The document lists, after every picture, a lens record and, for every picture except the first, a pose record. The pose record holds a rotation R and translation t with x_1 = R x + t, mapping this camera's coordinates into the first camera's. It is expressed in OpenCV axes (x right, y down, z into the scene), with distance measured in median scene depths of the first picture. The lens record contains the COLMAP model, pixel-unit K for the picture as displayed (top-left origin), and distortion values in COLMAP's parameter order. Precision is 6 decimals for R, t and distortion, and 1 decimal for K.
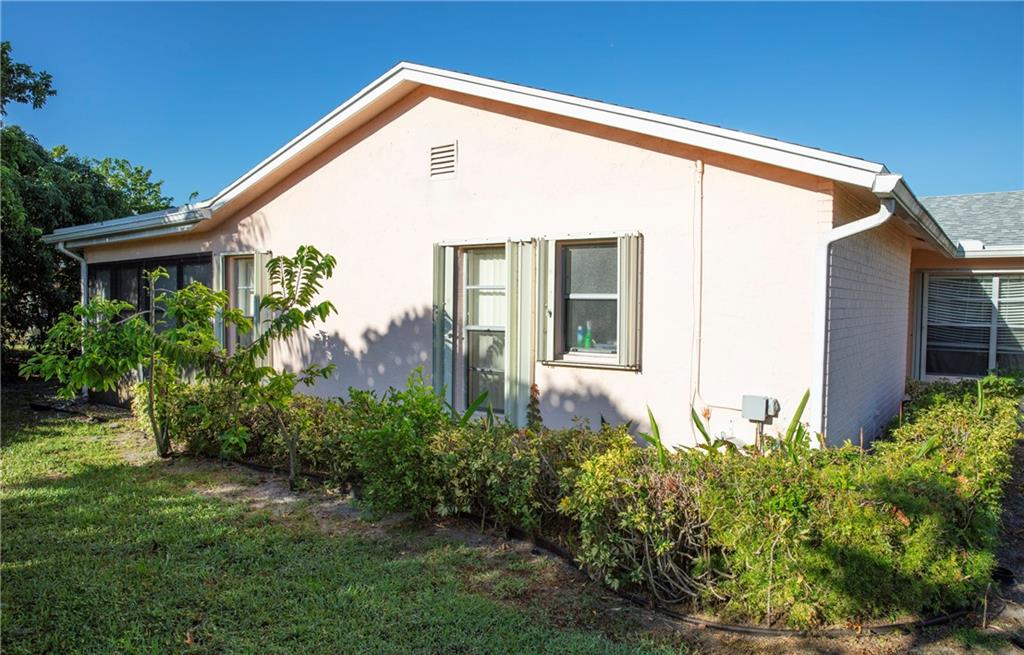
lens RADIAL K [[733.1, 0, 511.7], [0, 733.1, 328.9], [0, 0, 1]] dist [-0.031299, 0.001327]
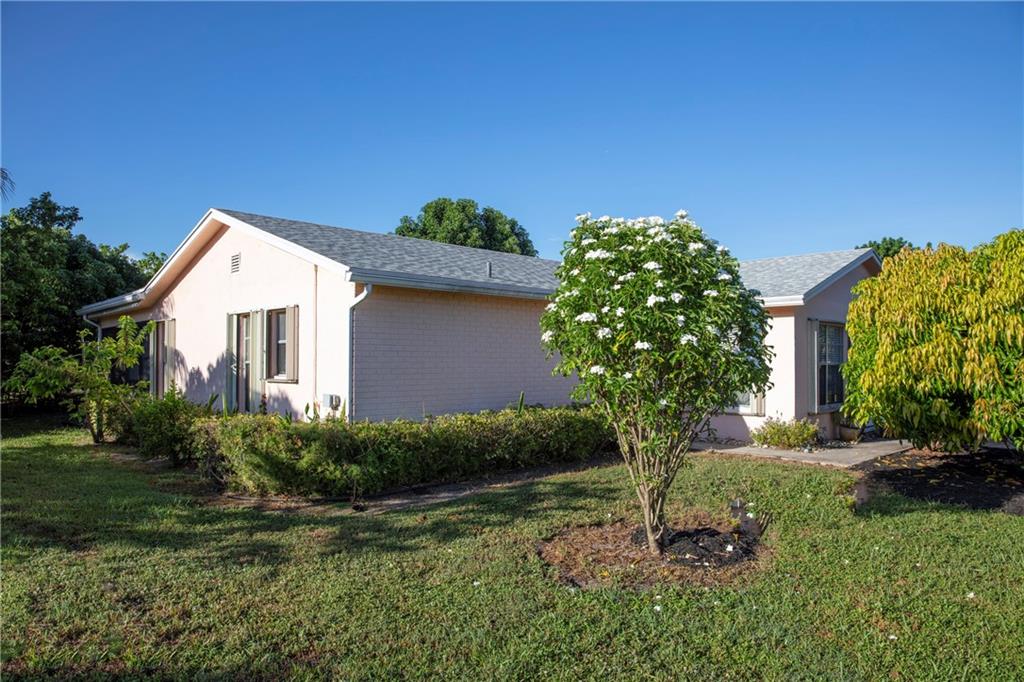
lens RADIAL K [[701.7, 0, 512.9], [0, 701.7, 342.3], [0, 0, 1]] dist [-0.090832, 0.058271]
pose [[0.990519, -0.023918, -0.135278, 0.769028], [0.017276, 0.998597, -0.050061, 0.043741], [0.136286, 0.047250, 0.989542, -0.499119]]
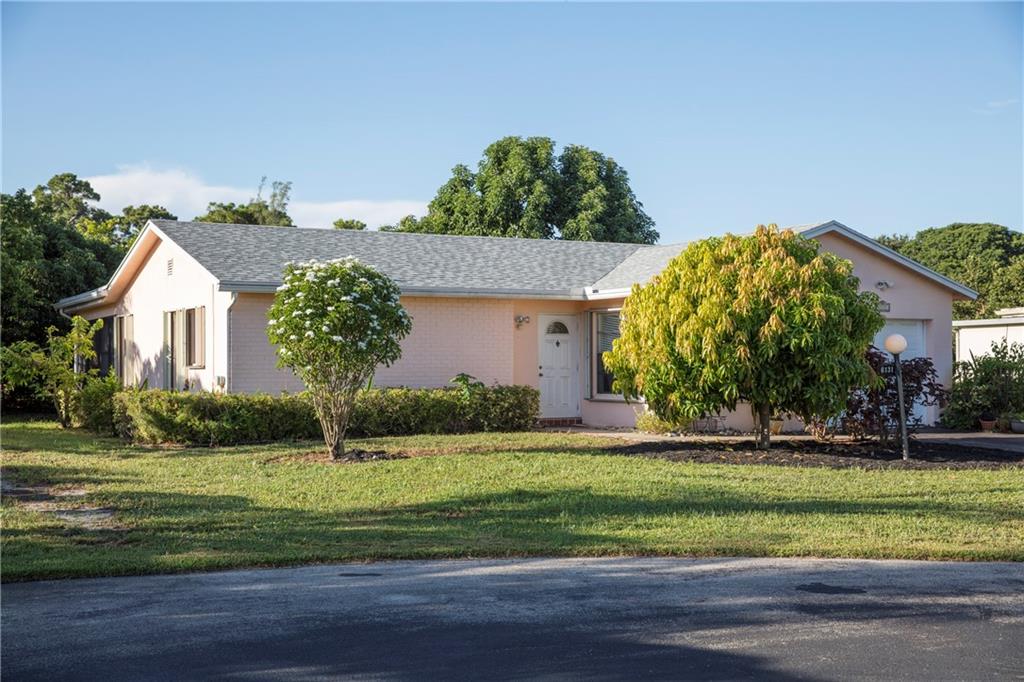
lens RADIAL K [[1317.4, 0, 513.3], [0, 1317.4, 339.8], [0, 0, 1]] dist [0.086442, 0.000000]
pose [[0.920294, -0.033282, -0.389809, 2.166799], [0.017461, 0.998876, -0.044061, 0.136898], [0.390837, 0.033742, 0.919841, -1.932979]]
